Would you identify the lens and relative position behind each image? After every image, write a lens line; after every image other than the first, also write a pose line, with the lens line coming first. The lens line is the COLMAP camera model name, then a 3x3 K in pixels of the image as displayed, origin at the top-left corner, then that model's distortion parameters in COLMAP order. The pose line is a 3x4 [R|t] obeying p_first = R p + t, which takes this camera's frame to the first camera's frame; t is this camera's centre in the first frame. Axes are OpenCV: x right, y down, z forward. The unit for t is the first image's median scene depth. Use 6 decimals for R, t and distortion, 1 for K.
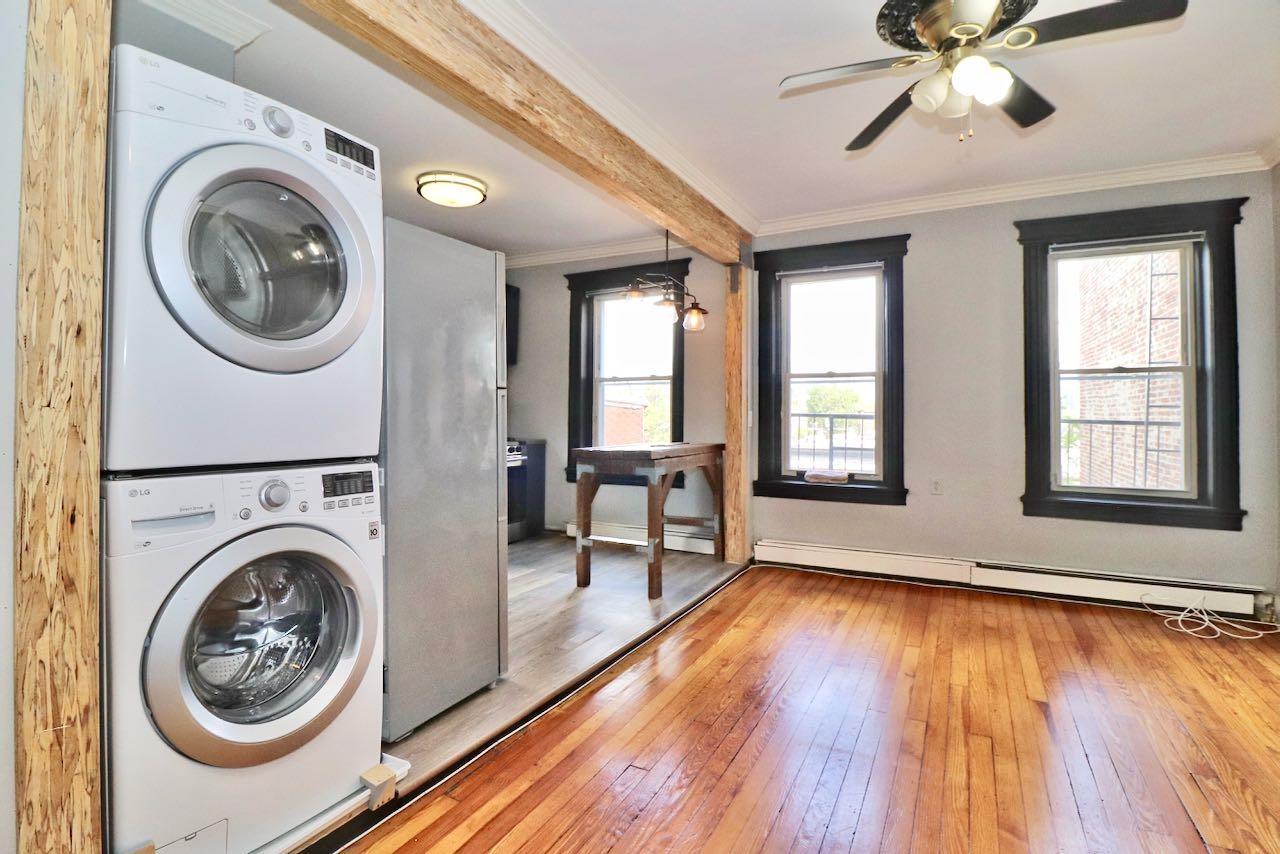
lens RADIAL K [[619.5, 0, 631.7], [0, 619.5, 404.1], [0, 0, 1]] dist [-0.000840, -0.013567]
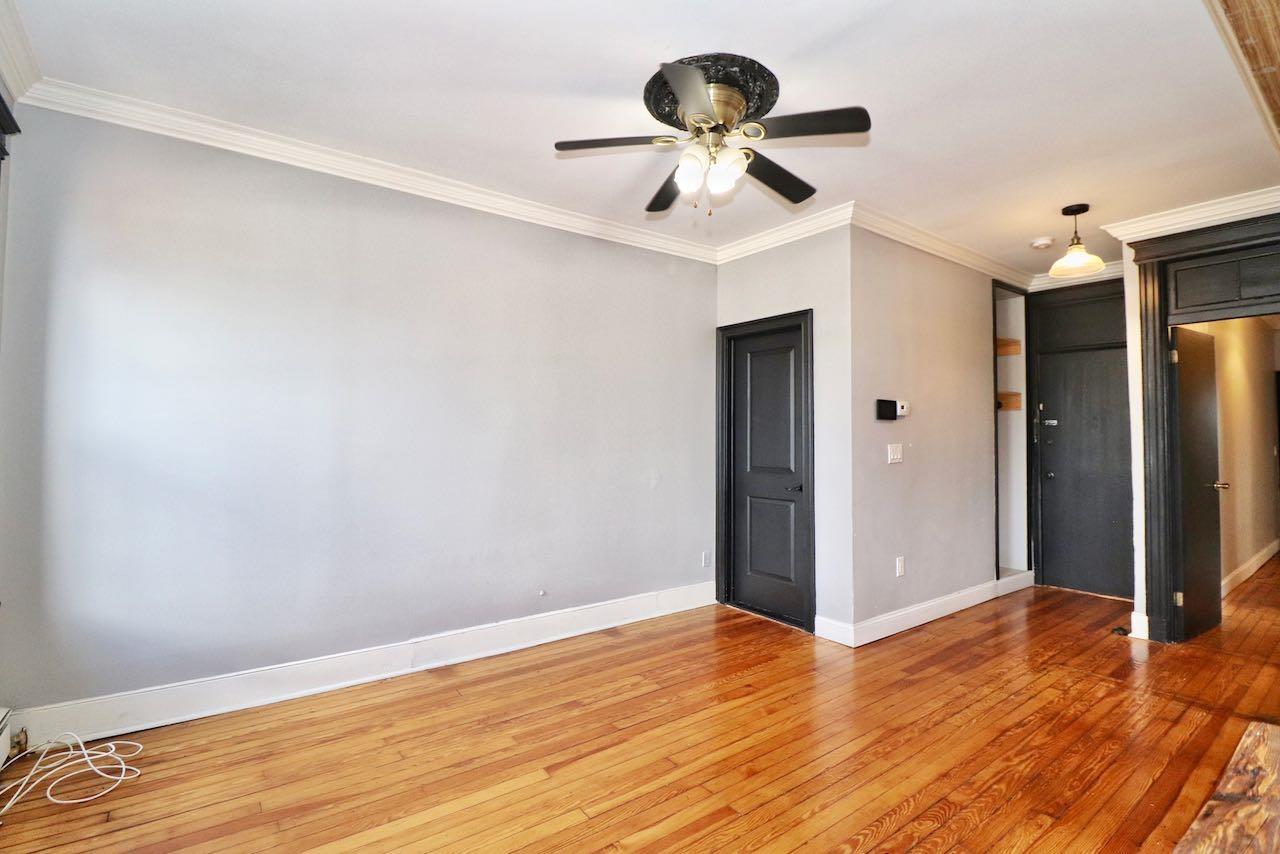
lens RADIAL K [[586.4, 0, 647.2], [0, 586.4, 421.7], [0, 0, 1]] dist [-0.014074, -0.008576]
pose [[-0.913802, 0.008741, 0.406065, 0.114531], [-0.013029, 0.998623, -0.050817, 0.006205], [-0.405950, -0.051728, -0.912430, 1.146238]]
